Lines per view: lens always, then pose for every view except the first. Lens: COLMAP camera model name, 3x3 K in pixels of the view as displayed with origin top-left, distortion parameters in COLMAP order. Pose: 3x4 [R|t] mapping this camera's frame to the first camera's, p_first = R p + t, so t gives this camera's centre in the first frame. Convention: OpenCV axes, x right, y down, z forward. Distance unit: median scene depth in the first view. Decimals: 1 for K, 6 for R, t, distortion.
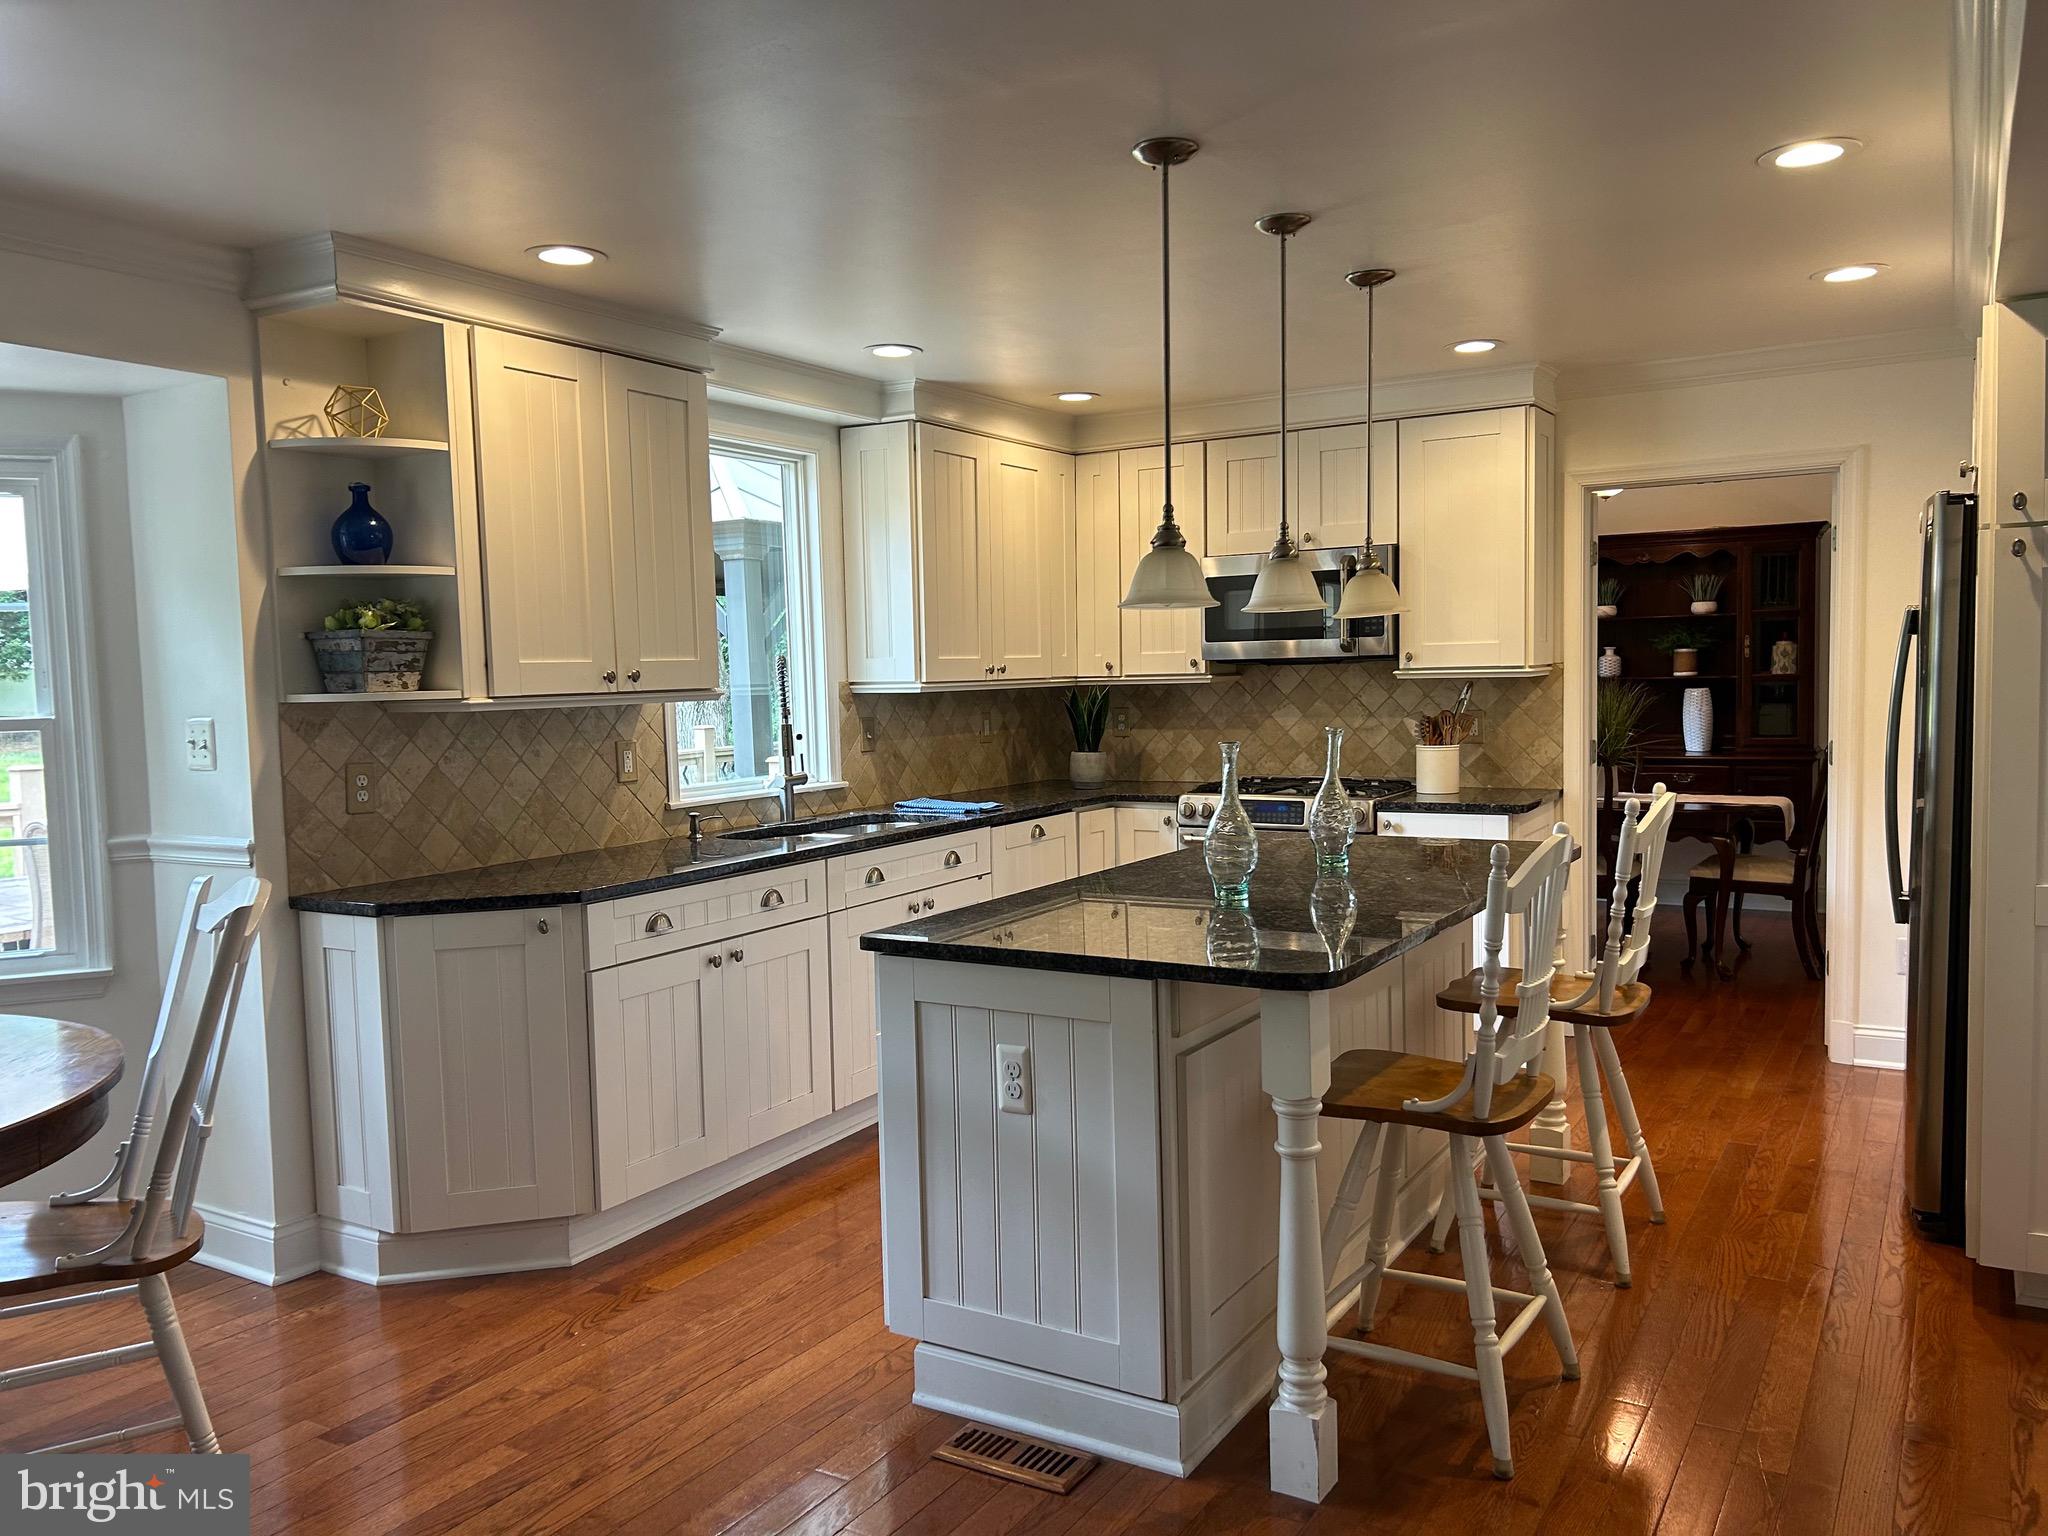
lens RADIAL K [[1531.4, 0, 1031.2], [0, 1531.4, 761.0], [0, 0, 1]] dist [0.044340, -0.054921]
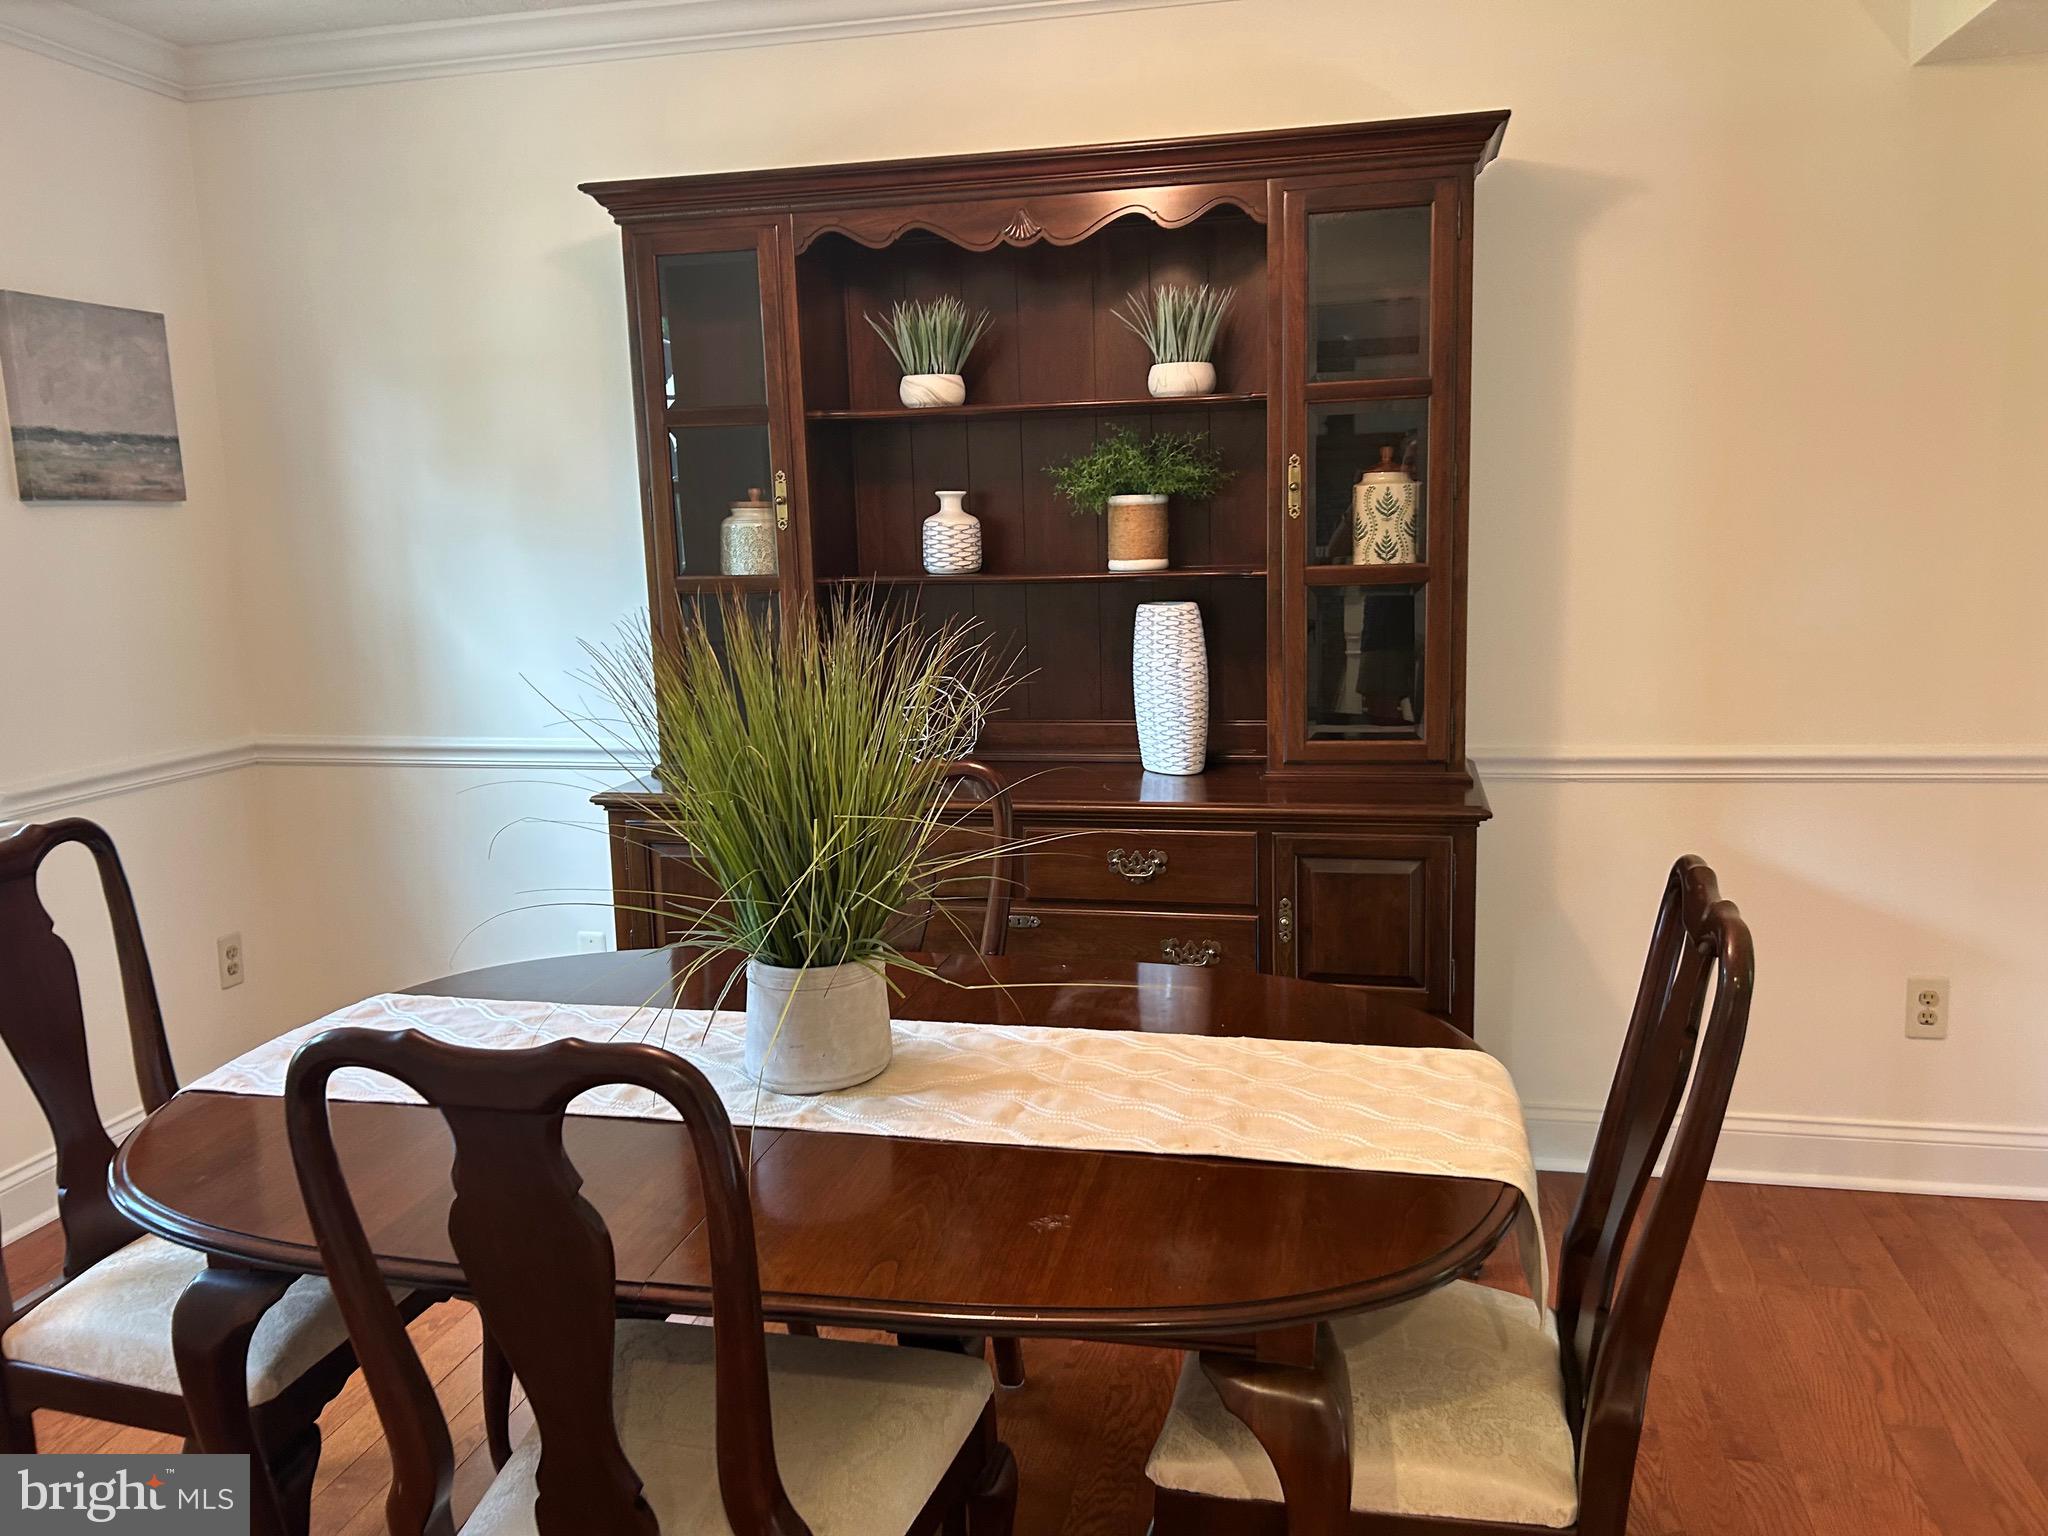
lens RADIAL K [[1542.9, 0, 1028.8], [0, 1542.9, 780.5], [0, 0, 1]] dist [-0.002292, -0.007079]
pose [[0.951740, -0.054157, 0.302089, 0.070789], [0.024678, 0.994625, 0.100564, -0.010610], [-0.305912, -0.088256, 0.947960, 0.162218]]
